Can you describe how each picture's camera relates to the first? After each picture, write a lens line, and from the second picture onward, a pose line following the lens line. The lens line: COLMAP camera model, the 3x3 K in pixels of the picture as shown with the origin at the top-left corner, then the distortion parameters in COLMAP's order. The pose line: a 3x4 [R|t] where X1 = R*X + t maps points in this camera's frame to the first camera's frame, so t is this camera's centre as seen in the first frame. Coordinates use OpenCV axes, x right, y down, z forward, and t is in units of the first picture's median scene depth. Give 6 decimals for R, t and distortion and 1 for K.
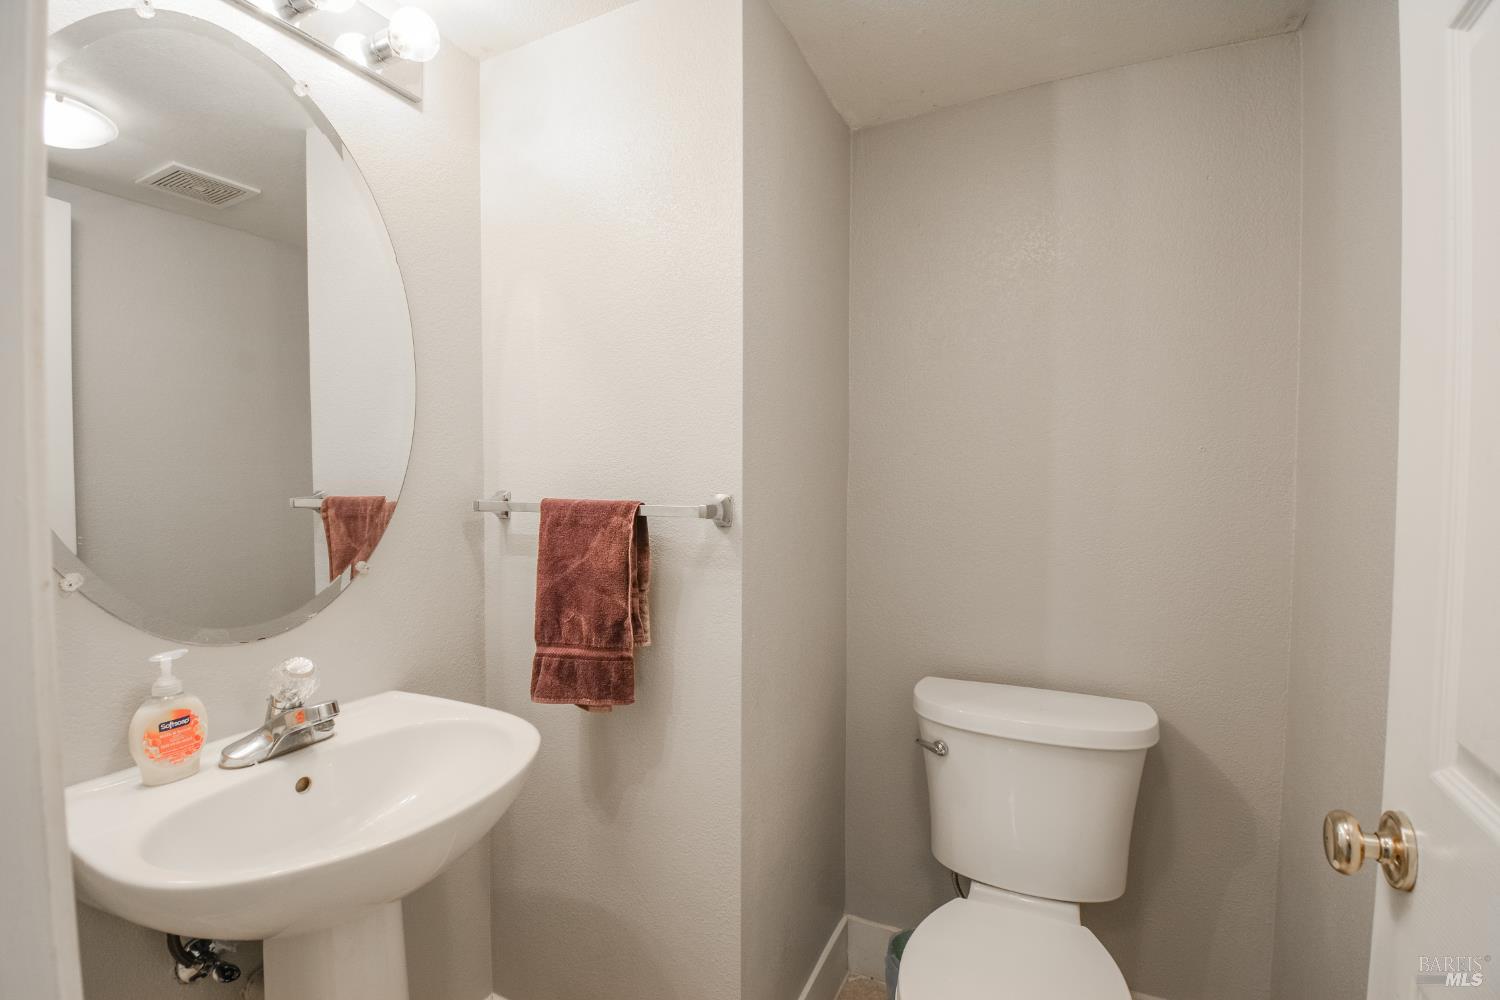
lens RADIAL K [[683.0, 0, 746.9], [0, 683.0, 509.4], [0, 0, 1]] dist [0.028339, -0.026381]
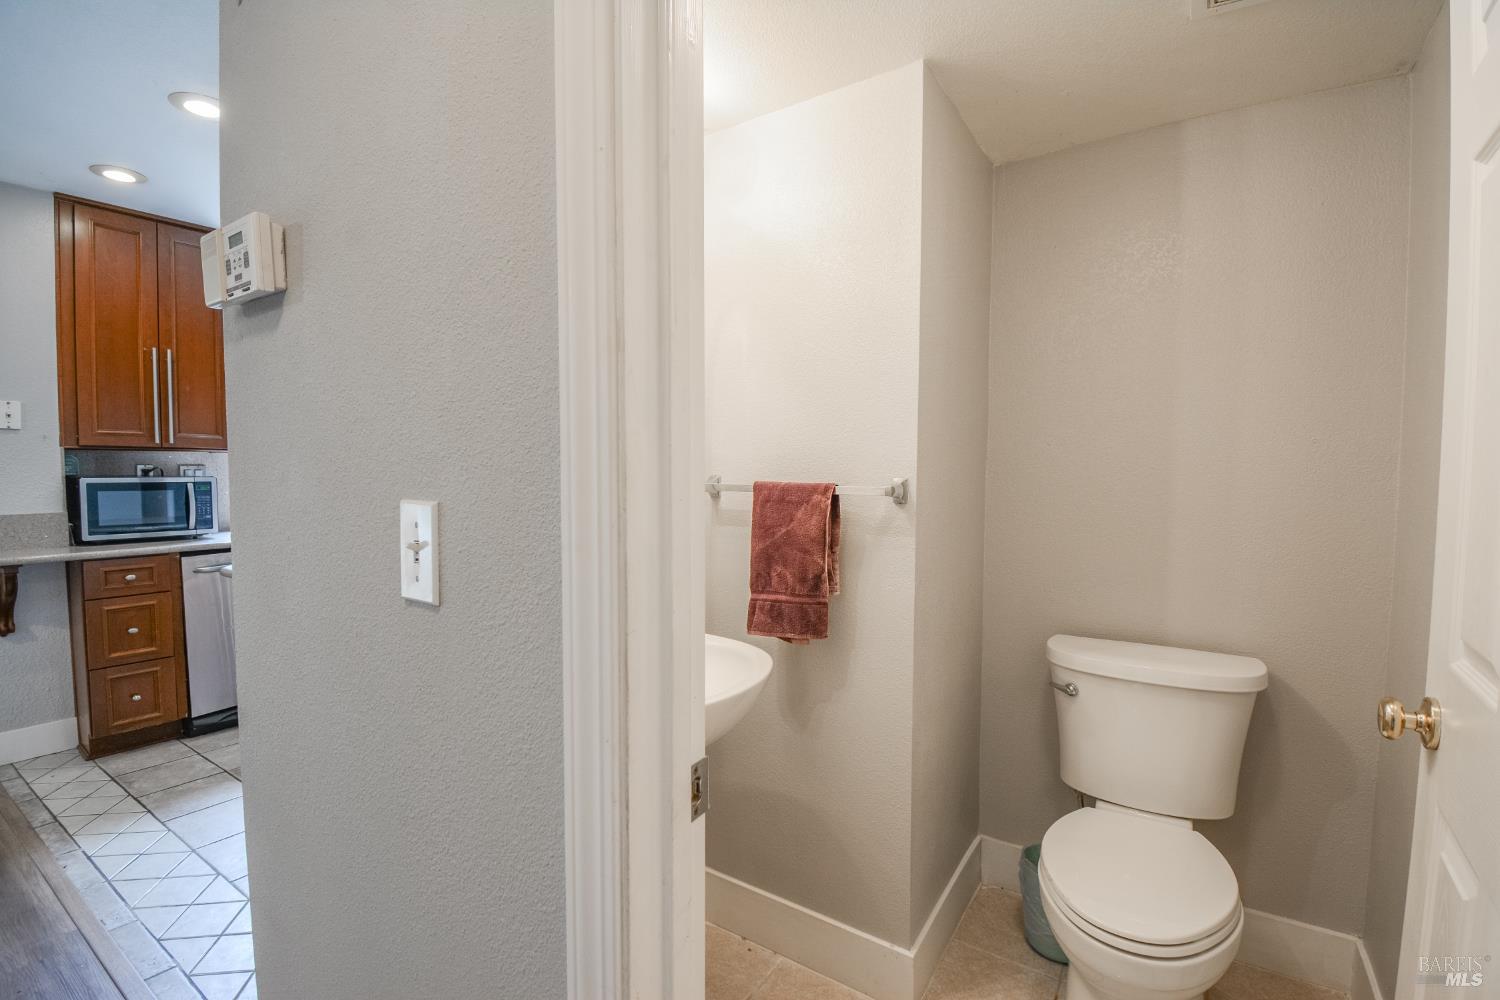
lens RADIAL K [[683.0, 0, 746.9], [0, 683.0, 509.4], [0, 0, 1]] dist [0.028339, -0.026381]
pose [[0.991435, 0.008613, -0.130317, -0.148440], [-0.006021, 0.999776, 0.020277, 0.011903], [0.130463, -0.019318, 0.991265, -0.306754]]
